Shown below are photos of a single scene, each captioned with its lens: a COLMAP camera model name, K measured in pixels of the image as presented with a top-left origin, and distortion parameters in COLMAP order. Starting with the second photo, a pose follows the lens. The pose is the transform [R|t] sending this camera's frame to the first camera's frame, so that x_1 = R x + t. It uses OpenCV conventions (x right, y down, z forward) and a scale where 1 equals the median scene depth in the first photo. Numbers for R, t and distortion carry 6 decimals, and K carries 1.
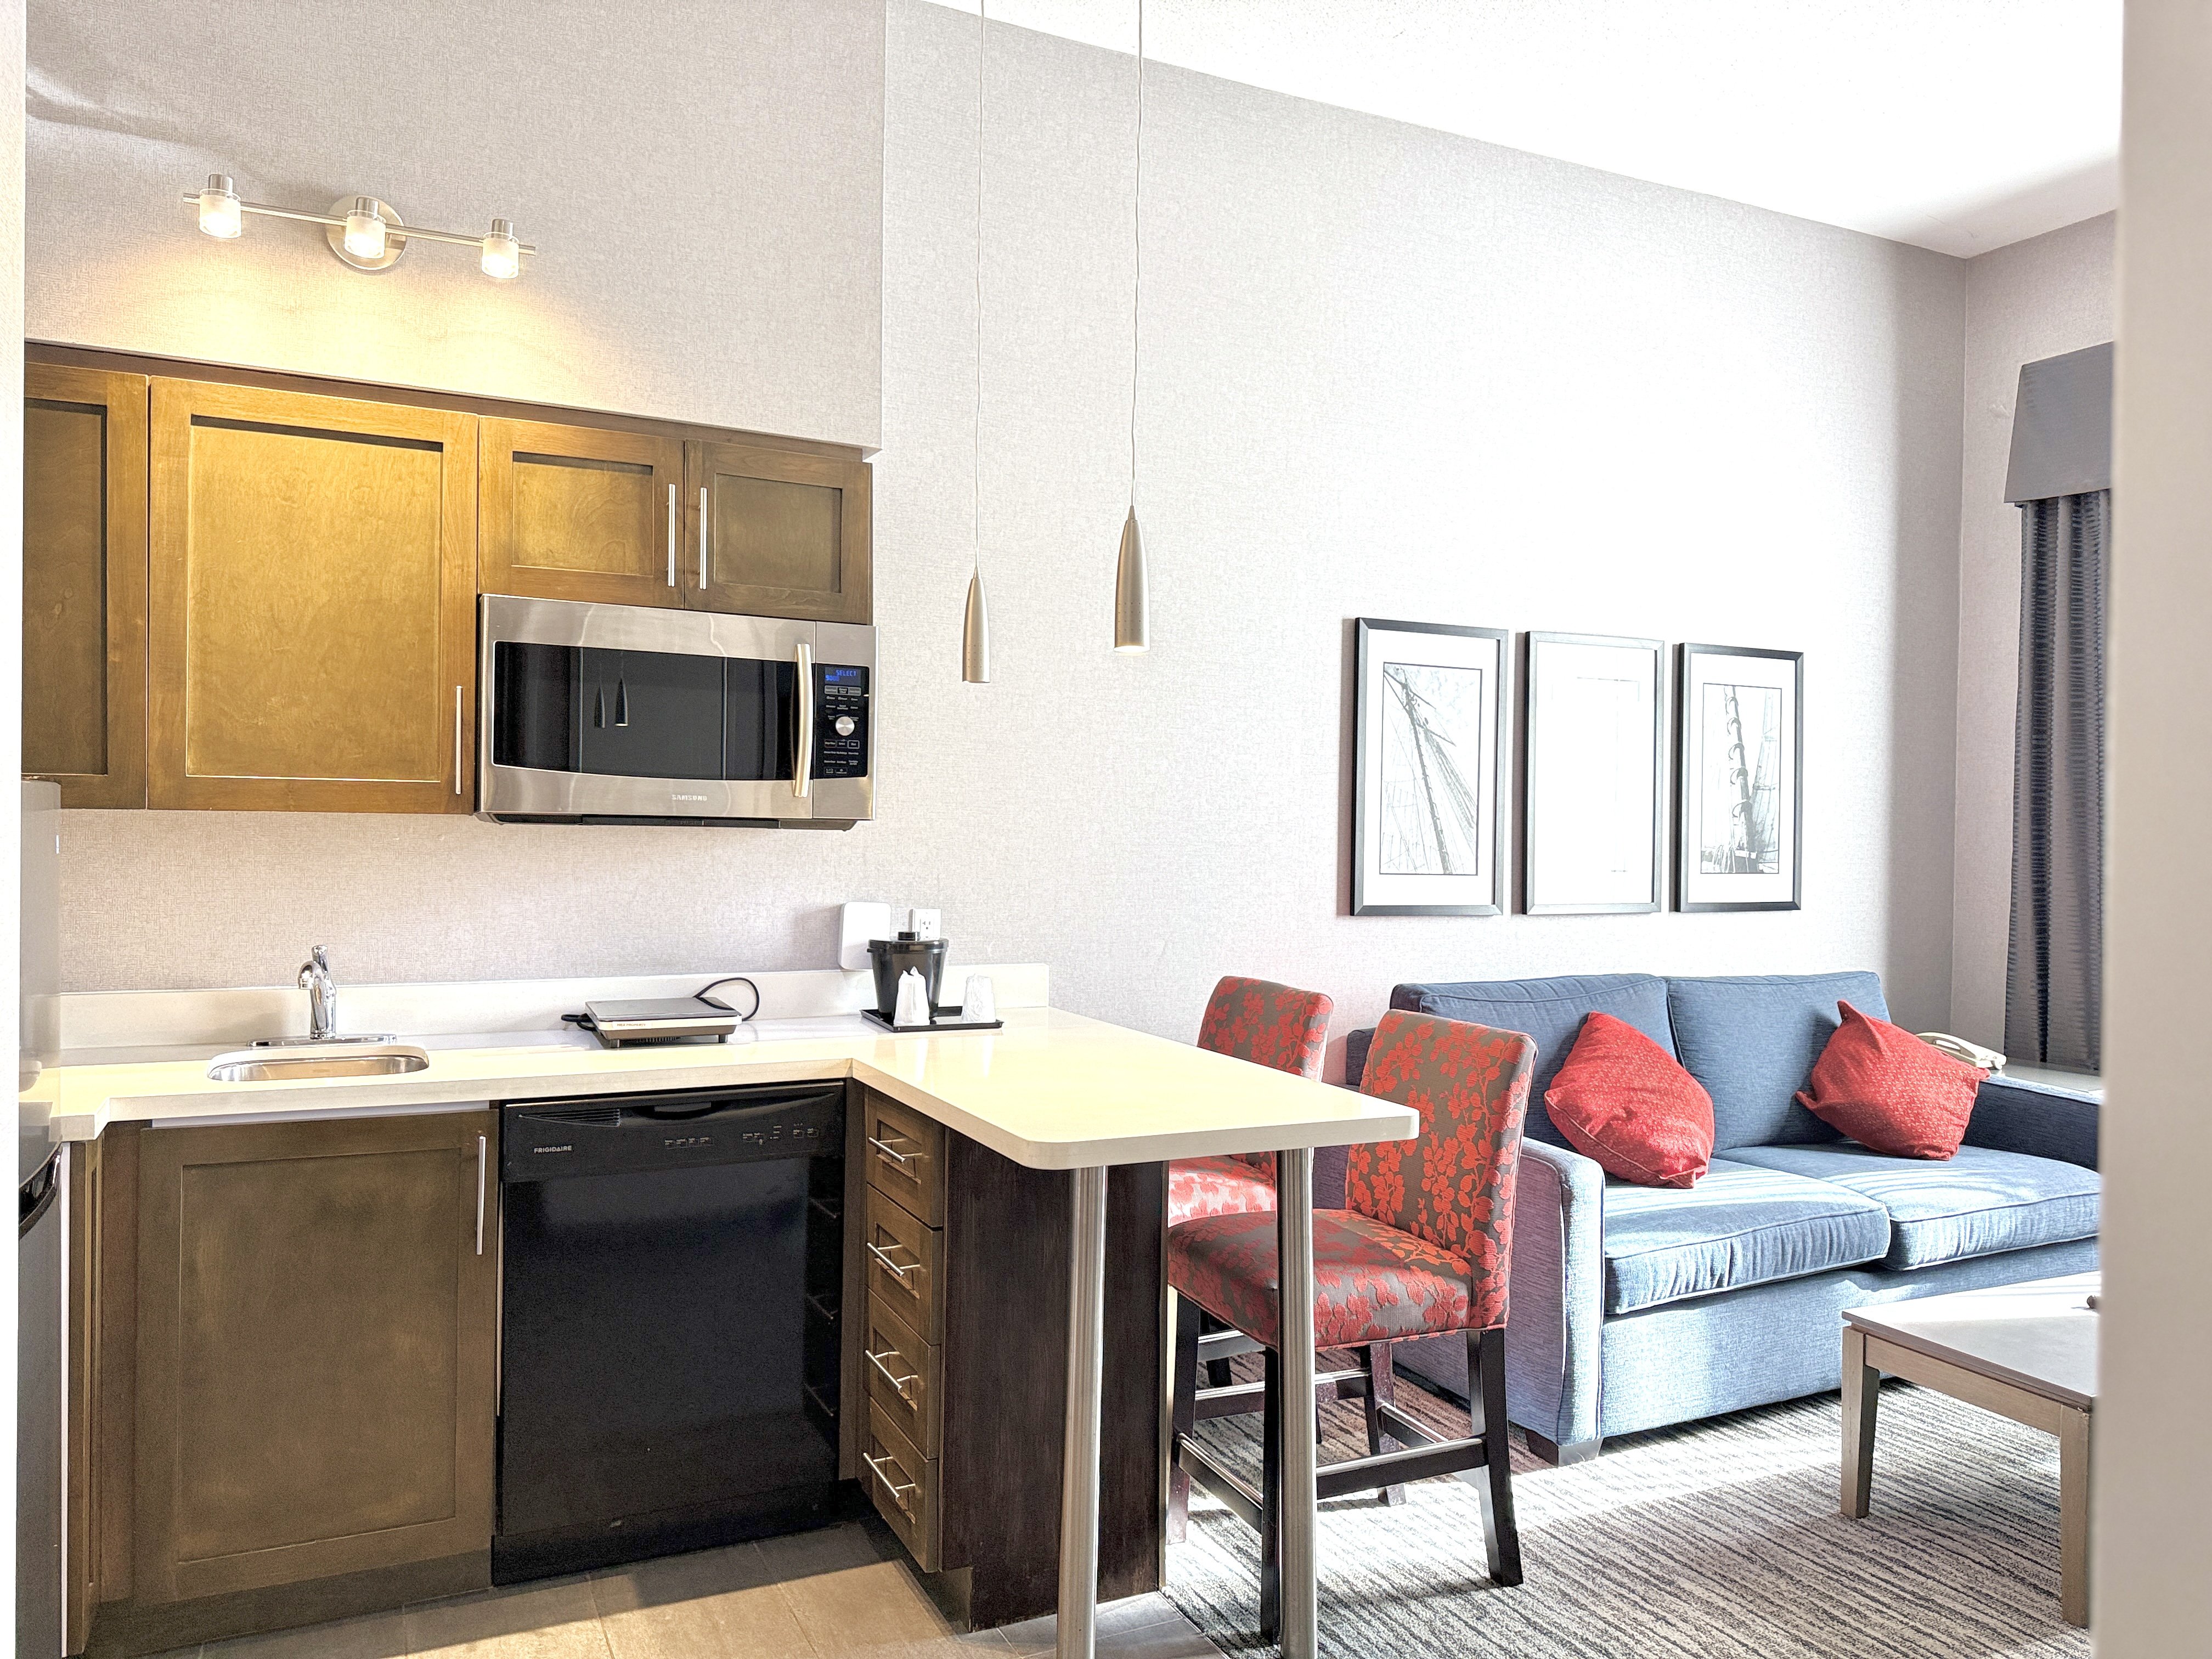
lens RADIAL K [[1573.3, 0, 1107.0], [0, 1573.3, 833.3], [0, 0, 1]] dist [0.058320, -0.021765]
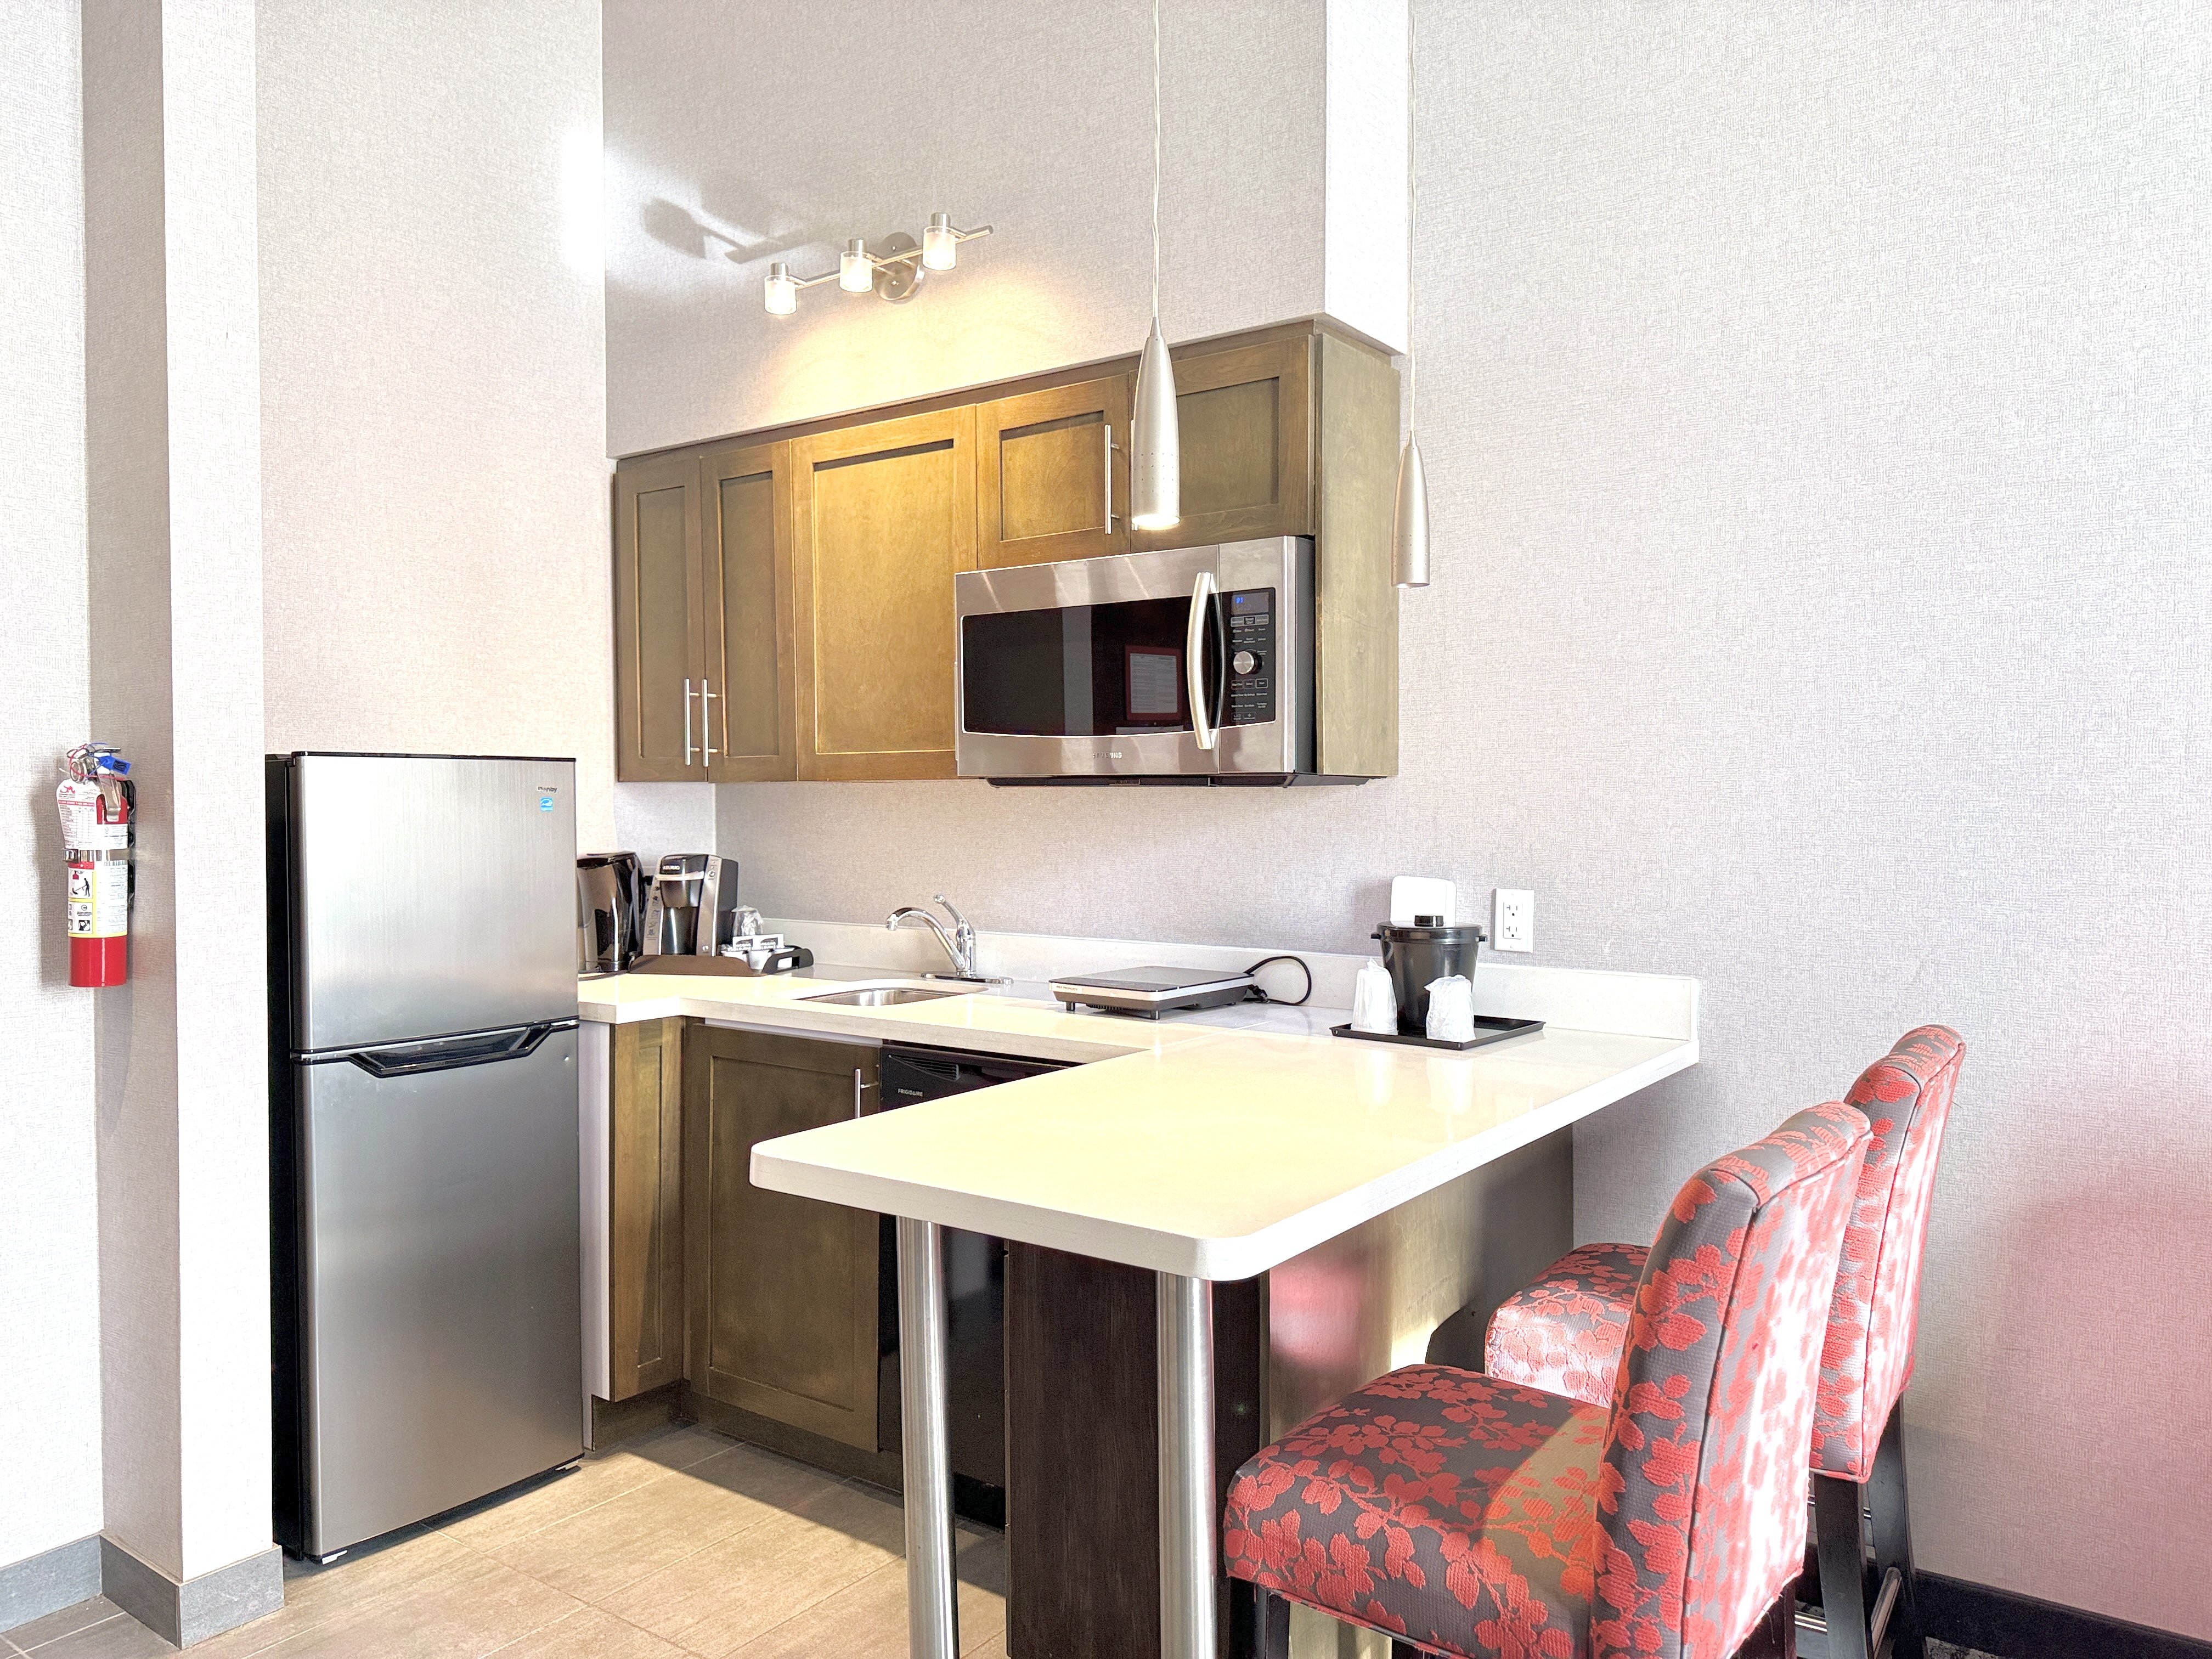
lens RADIAL K [[1573.3, 0, 1104.0], [0, 1573.3, 826.5], [0, 0, 1]] dist [0.058320, -0.021765]
pose [[0.474065, -0.001754, -0.880488, 0.577568], [0.006282, 0.999979, 0.001390, 0.019413], [0.880467, -0.006190, 0.474066, 0.569505]]
